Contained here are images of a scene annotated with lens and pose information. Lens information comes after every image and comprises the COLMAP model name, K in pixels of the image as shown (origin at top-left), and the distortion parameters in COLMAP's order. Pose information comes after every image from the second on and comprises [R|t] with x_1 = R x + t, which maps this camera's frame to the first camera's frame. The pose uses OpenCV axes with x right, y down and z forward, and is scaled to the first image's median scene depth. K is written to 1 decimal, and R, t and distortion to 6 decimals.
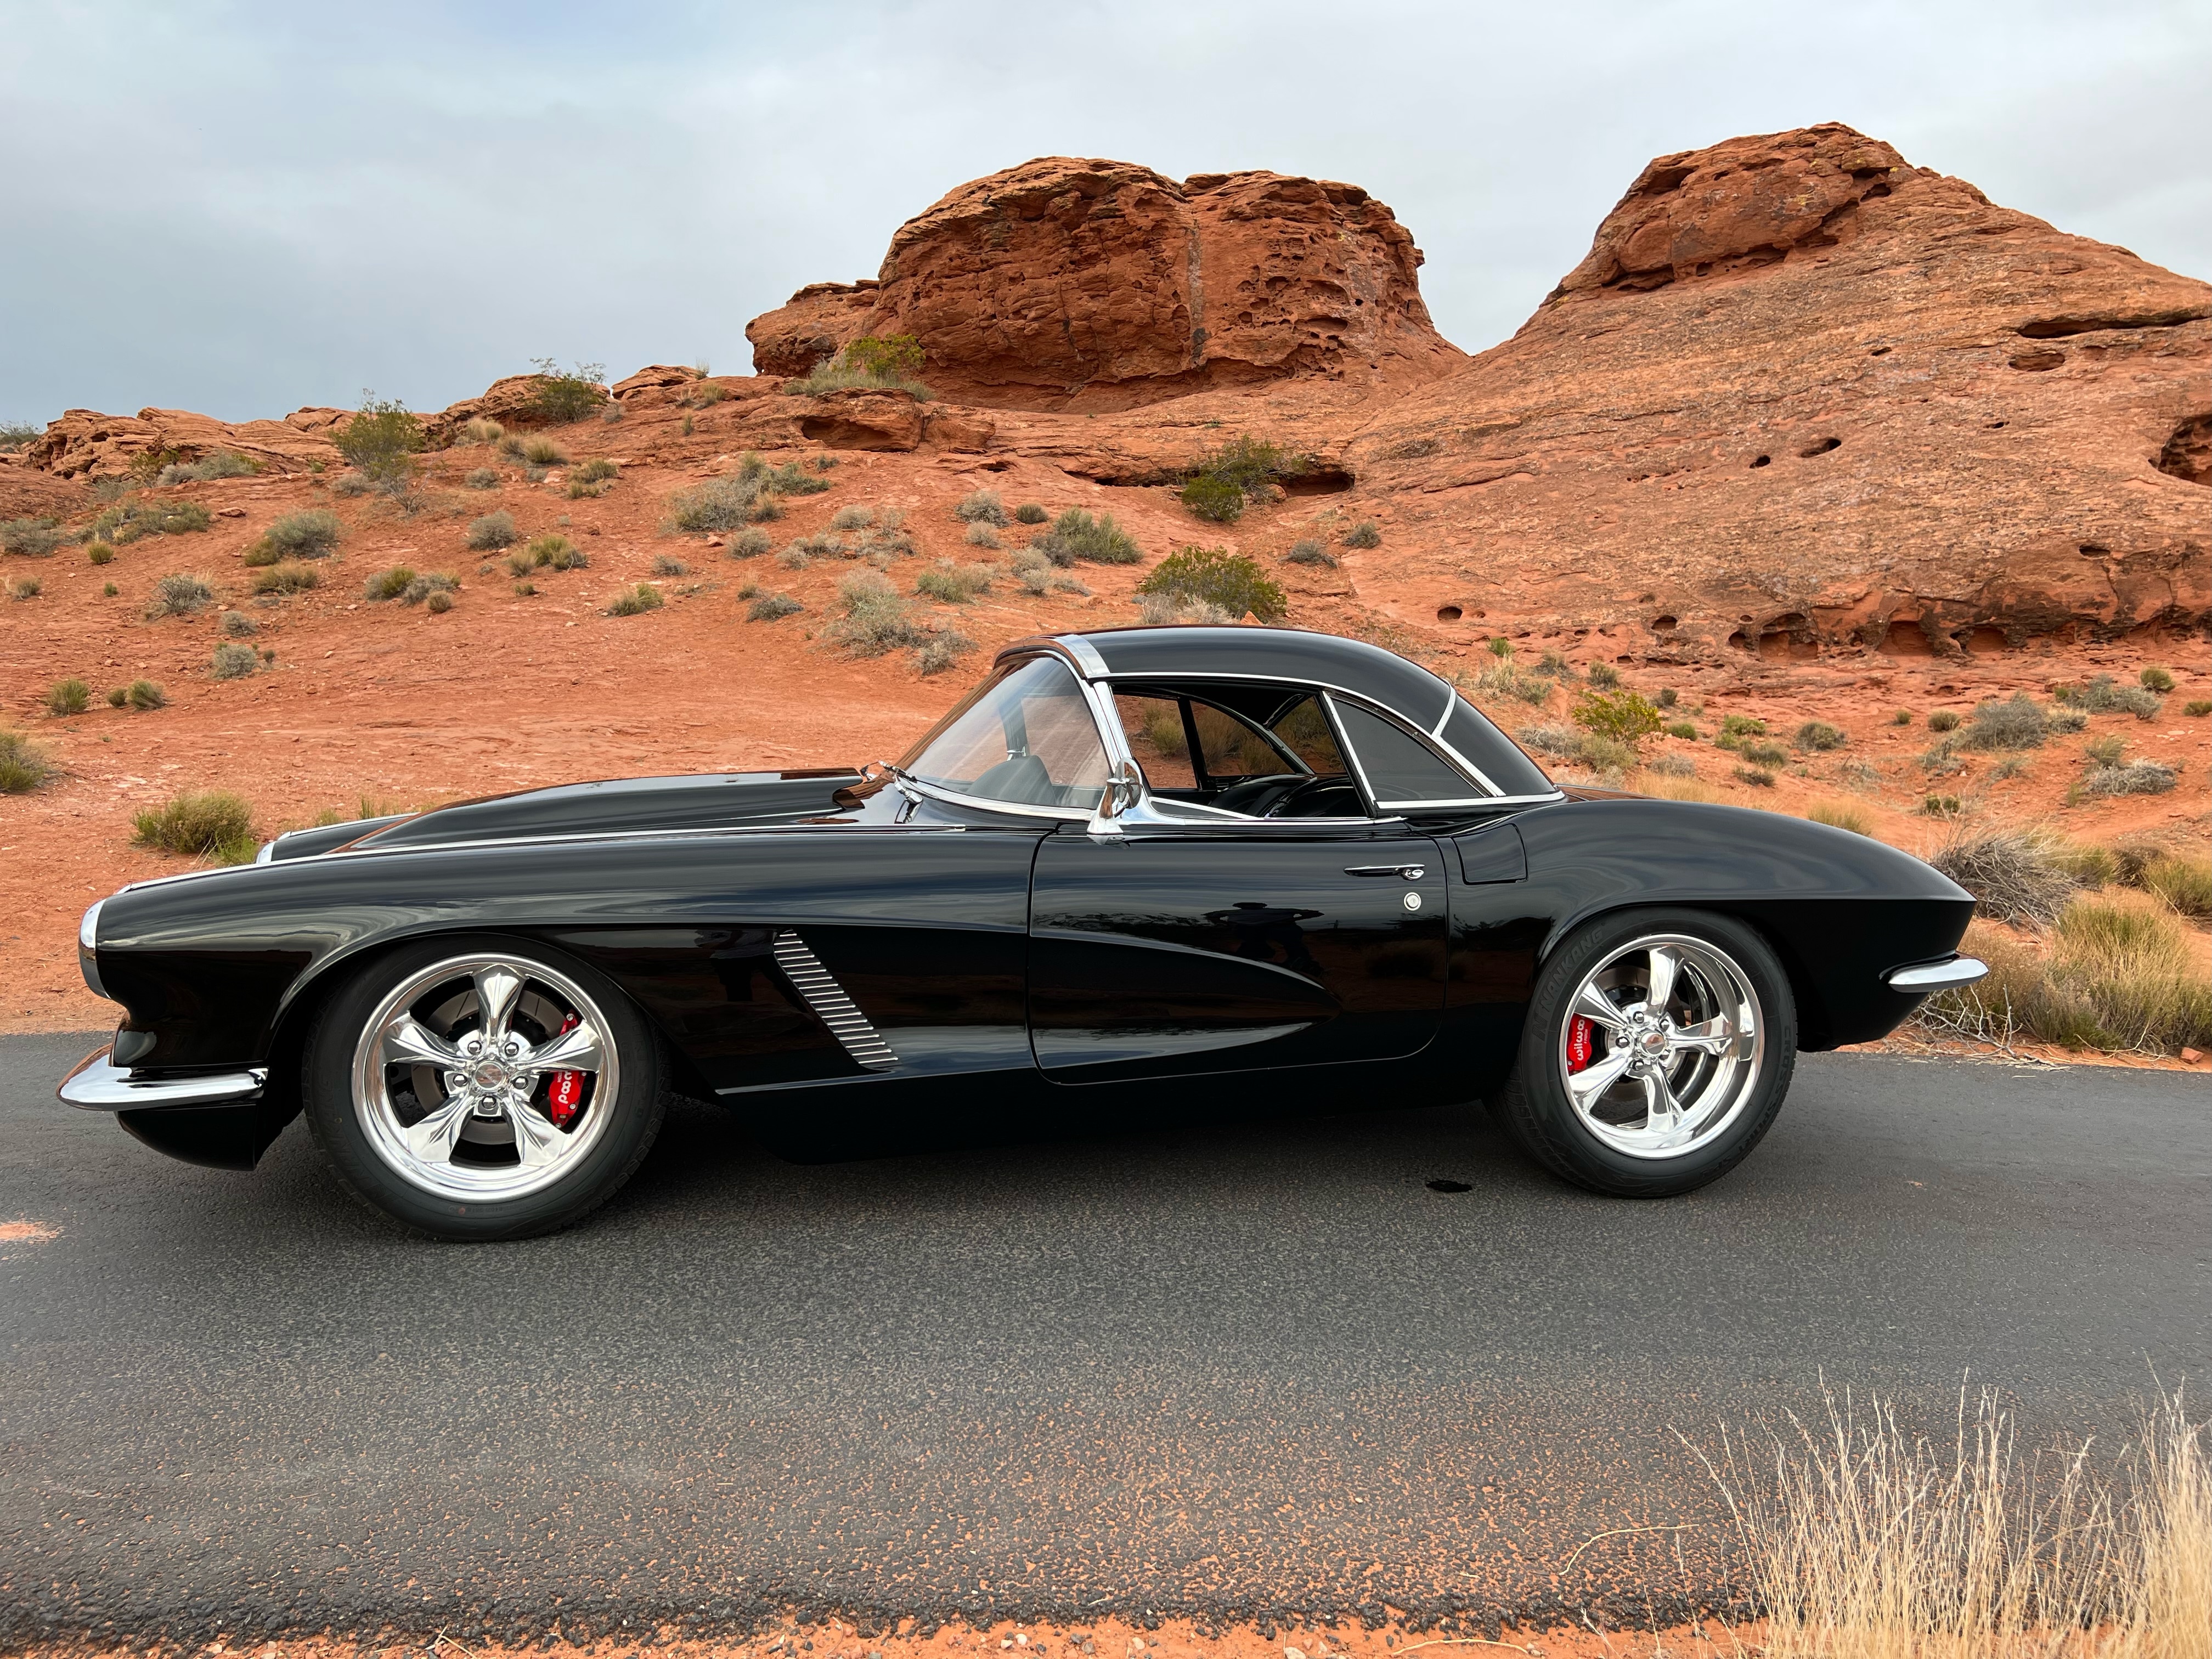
lens RADIAL K [[1662.1, 0, 1101.6], [0, 1662.1, 826.4], [0, 0, 1]] dist [0.023674, -0.031768]
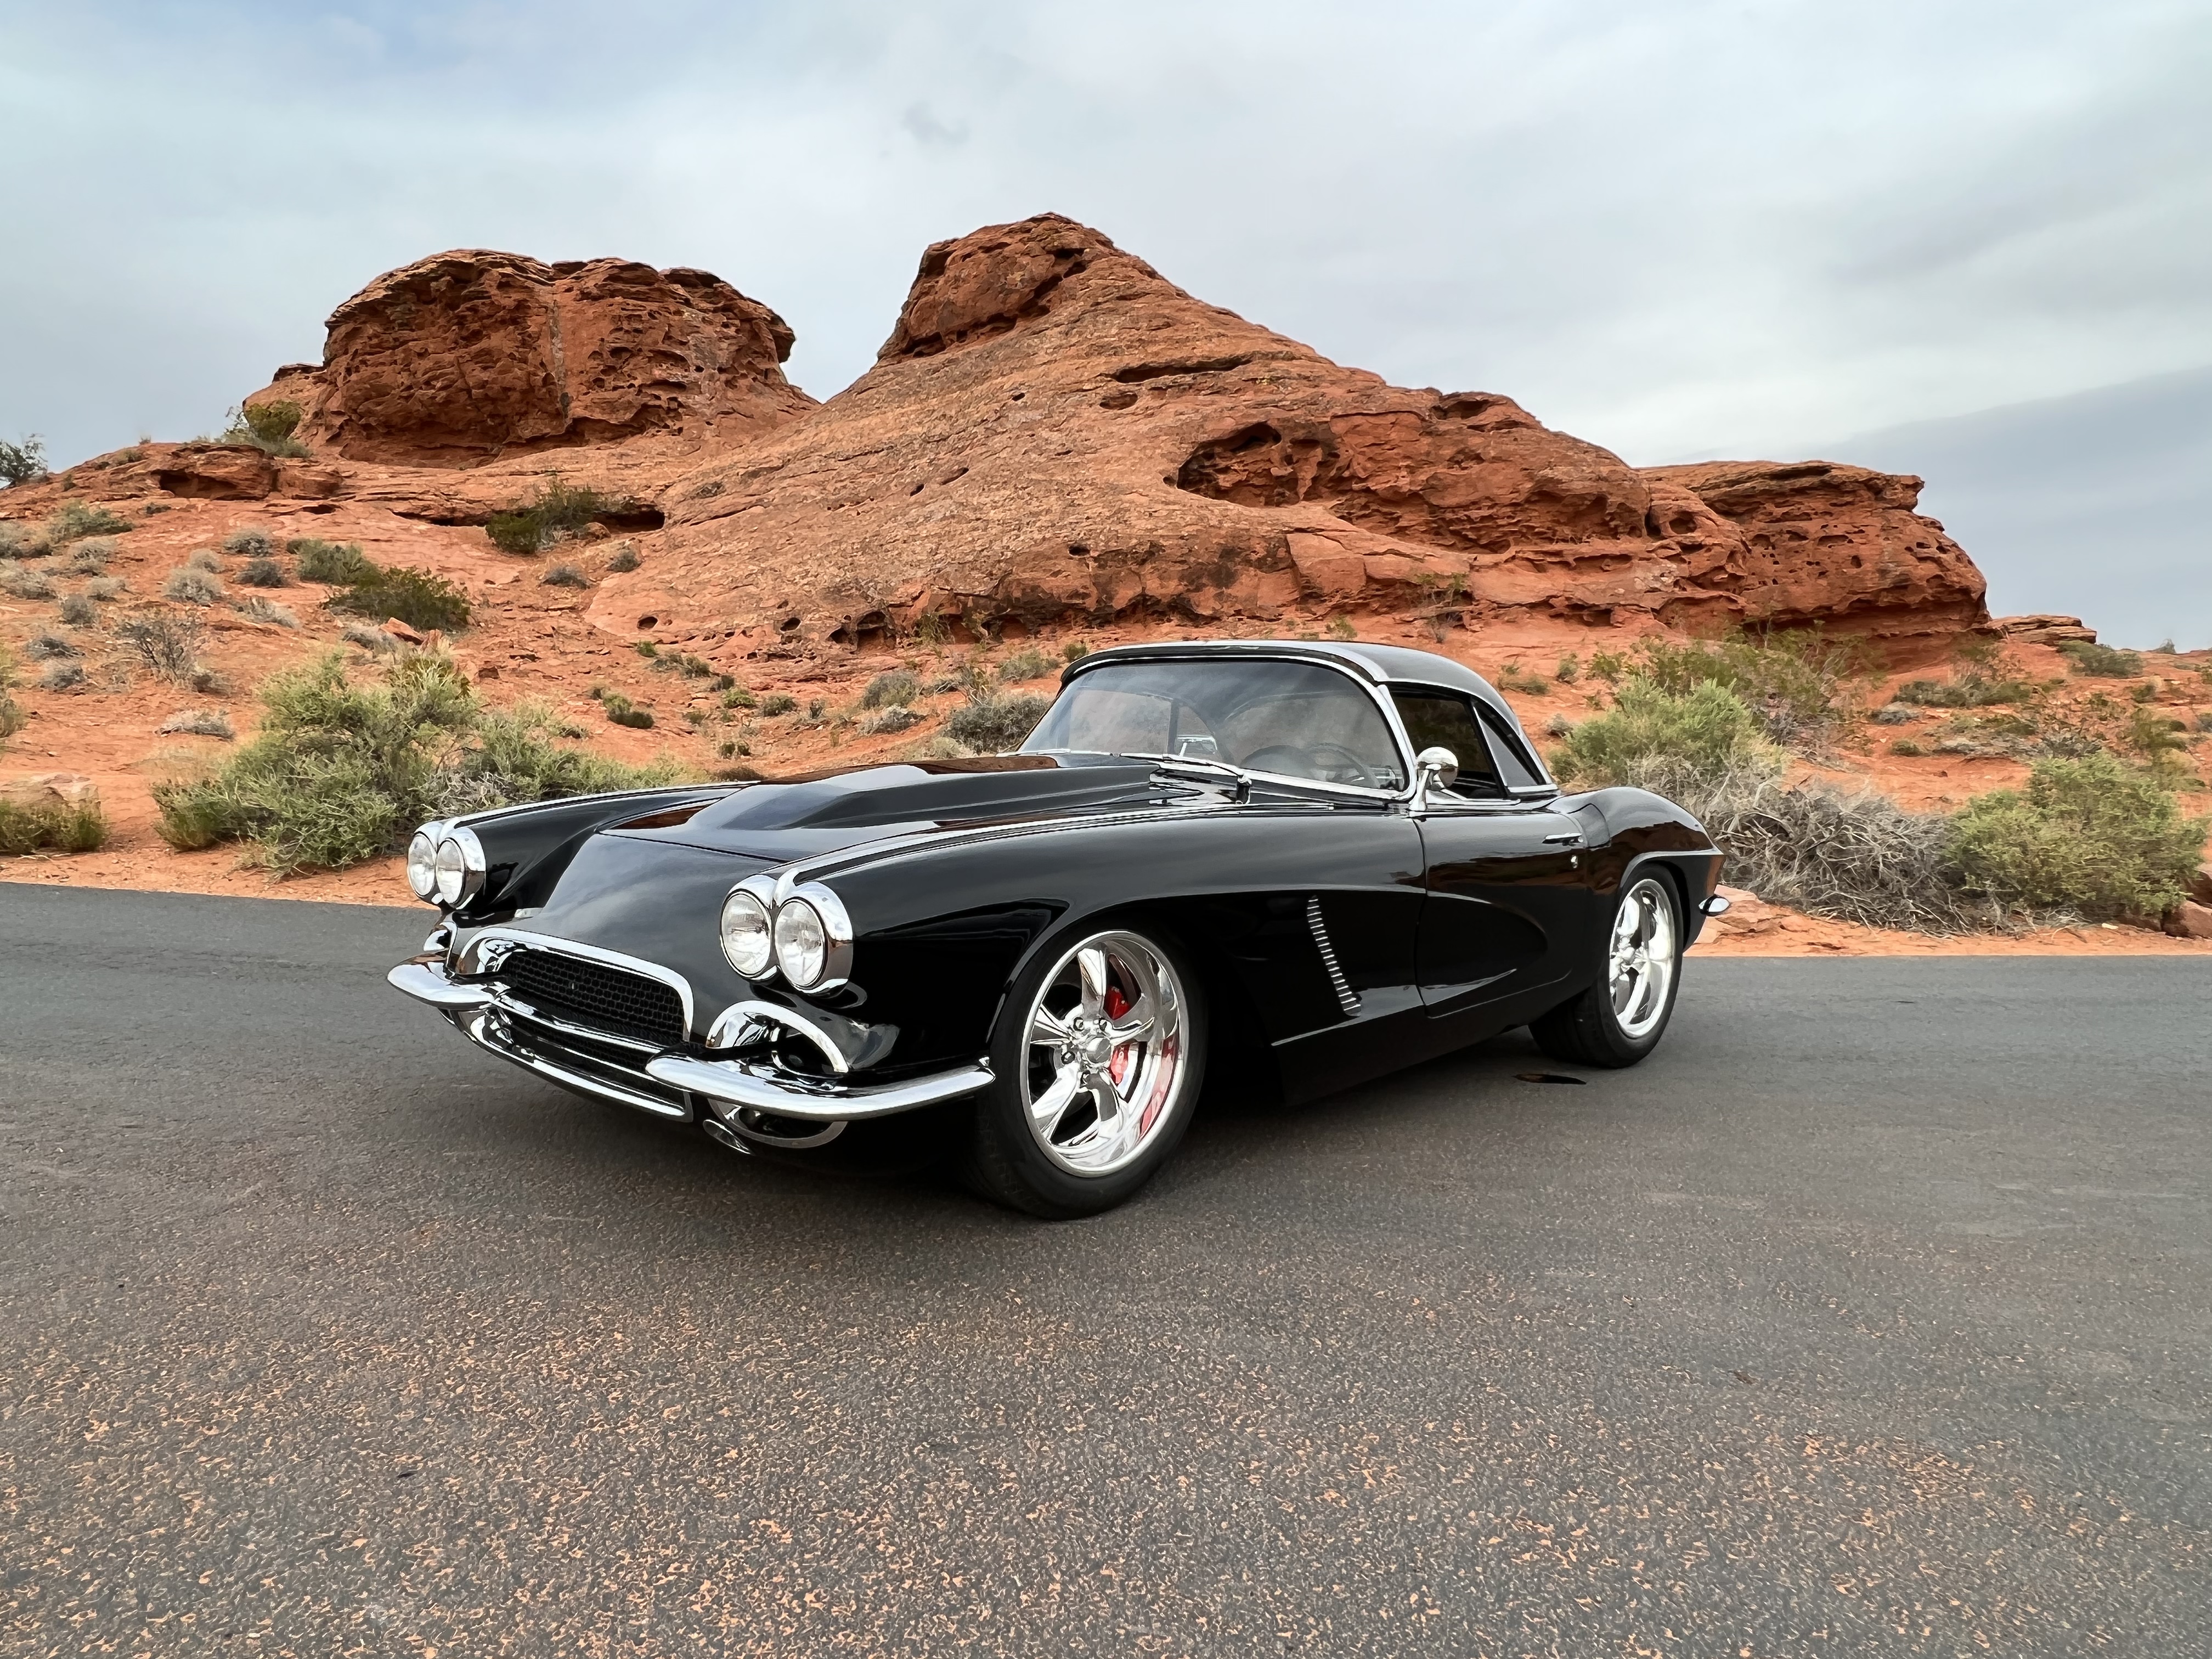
lens RADIAL K [[1432.4, 0, 1106.9], [0, 1432.4, 835.7], [0, 0, 1]] dist [-0.004661, -0.010881]
pose [[0.996726, -0.032290, 0.074130, 0.391505], [0.033551, 0.999312, -0.015837, 0.040690], [-0.073568, 0.018272, 0.997123, -0.013128]]
